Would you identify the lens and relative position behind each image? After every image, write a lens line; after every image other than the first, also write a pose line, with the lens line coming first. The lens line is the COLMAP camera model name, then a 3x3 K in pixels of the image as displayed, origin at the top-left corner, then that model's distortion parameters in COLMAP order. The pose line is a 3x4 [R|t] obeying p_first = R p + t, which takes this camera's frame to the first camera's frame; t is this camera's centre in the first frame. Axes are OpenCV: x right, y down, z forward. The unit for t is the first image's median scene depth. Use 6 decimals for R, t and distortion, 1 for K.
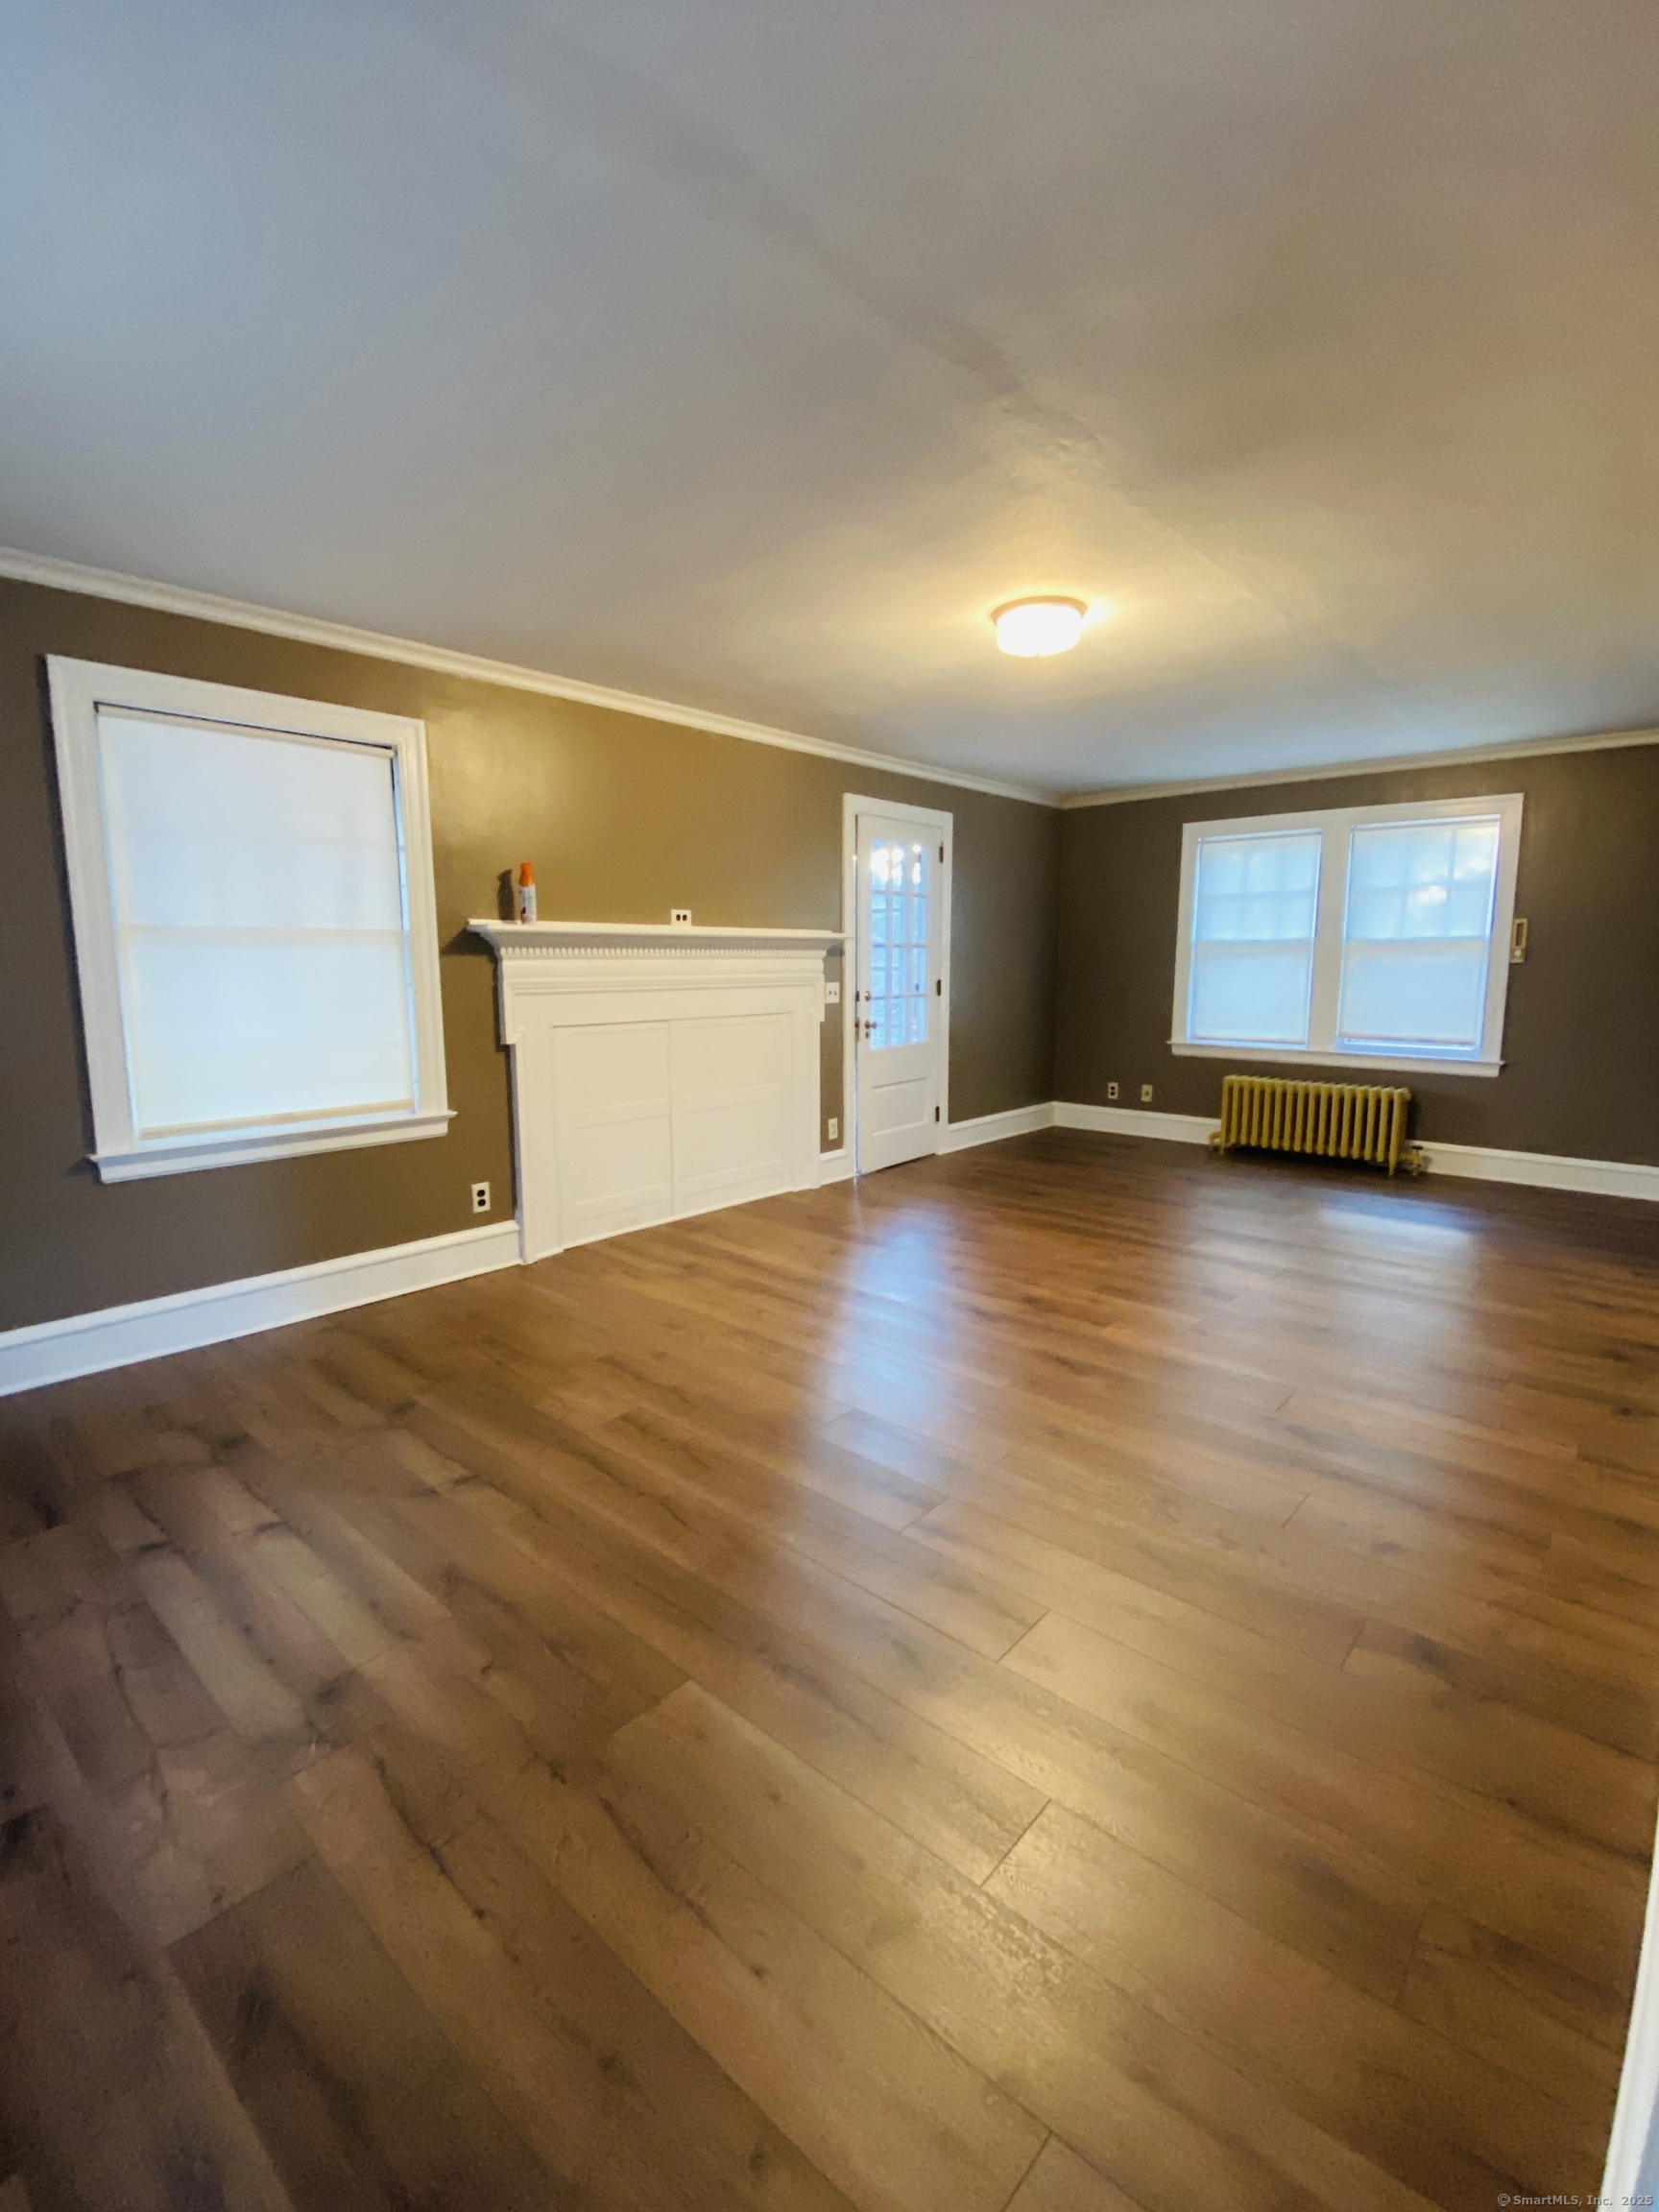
lens RADIAL K [[952.7, 0, 834.7], [0, 952.7, 1101.4], [0, 0, 1]] dist [0.001638, 0.000131]
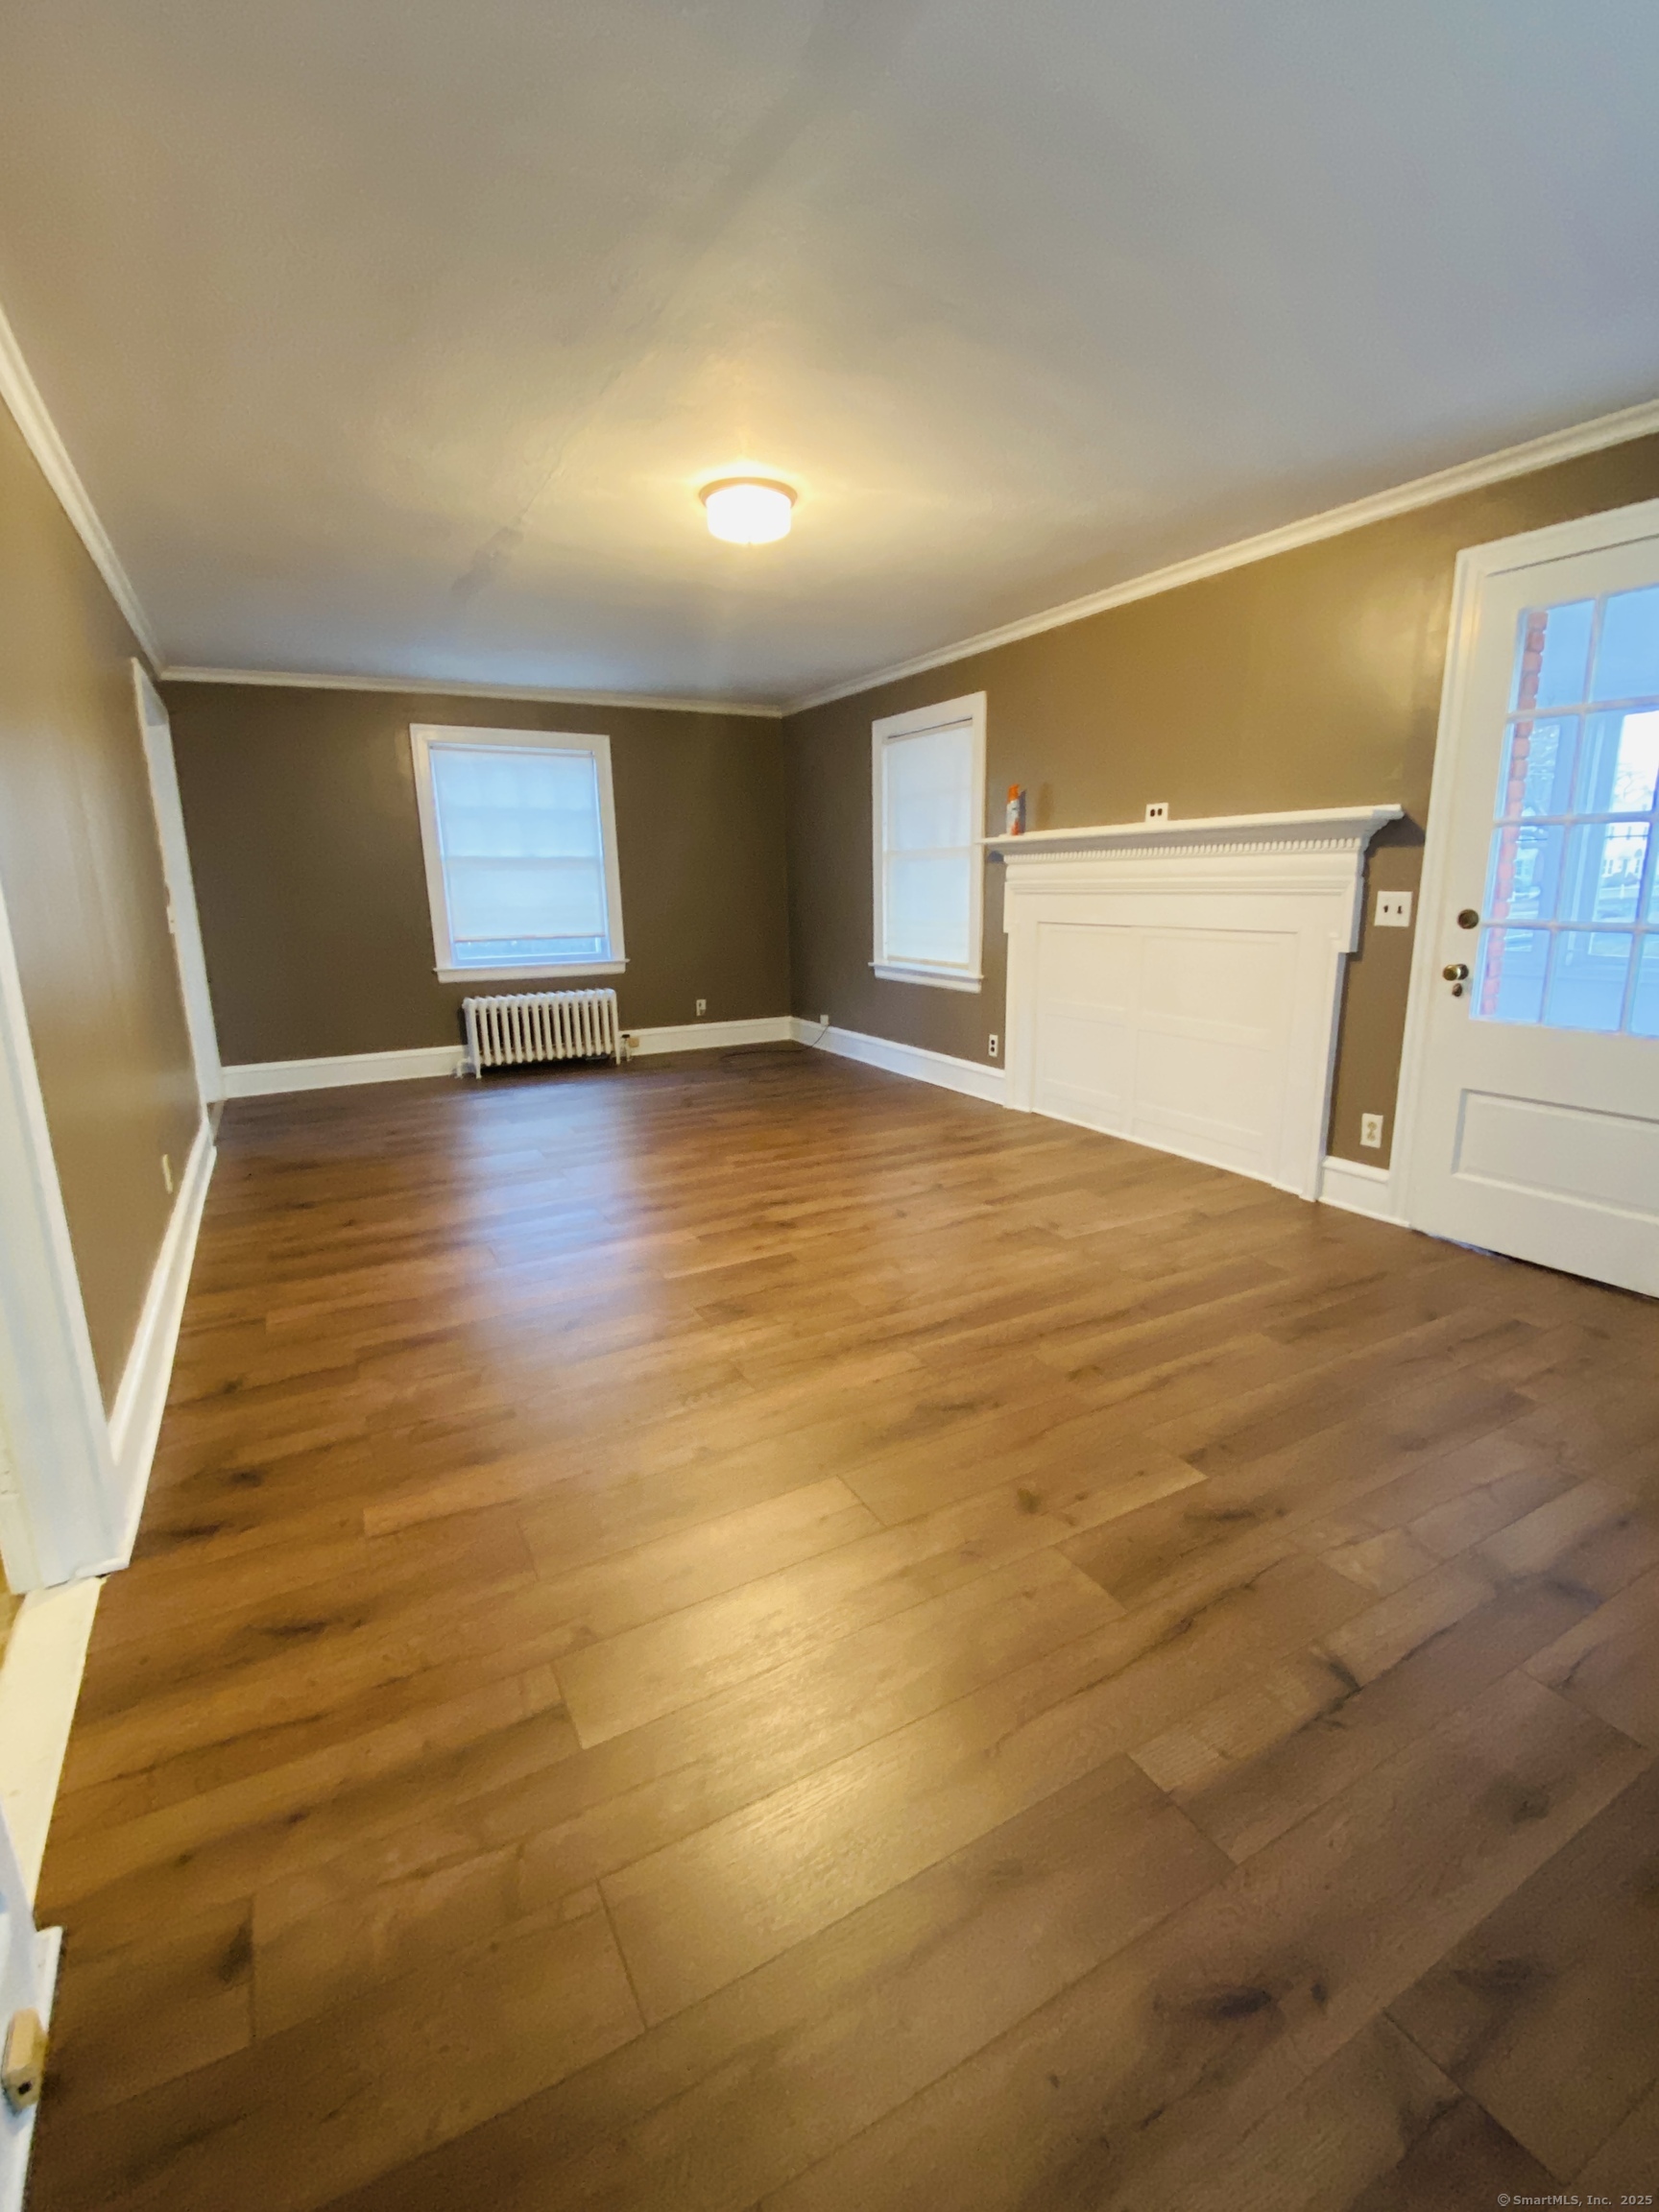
lens RADIAL K [[995.9, 0, 831.5], [0, 995.9, 1092.2], [0, 0, 1]] dist [0.031125, -0.022623]
pose [[-0.340007, 0.200905, -0.918712, 0.938422], [-0.123938, 0.958820, 0.255544, -0.155114], [0.932220, 0.200750, -0.301106, 1.139743]]
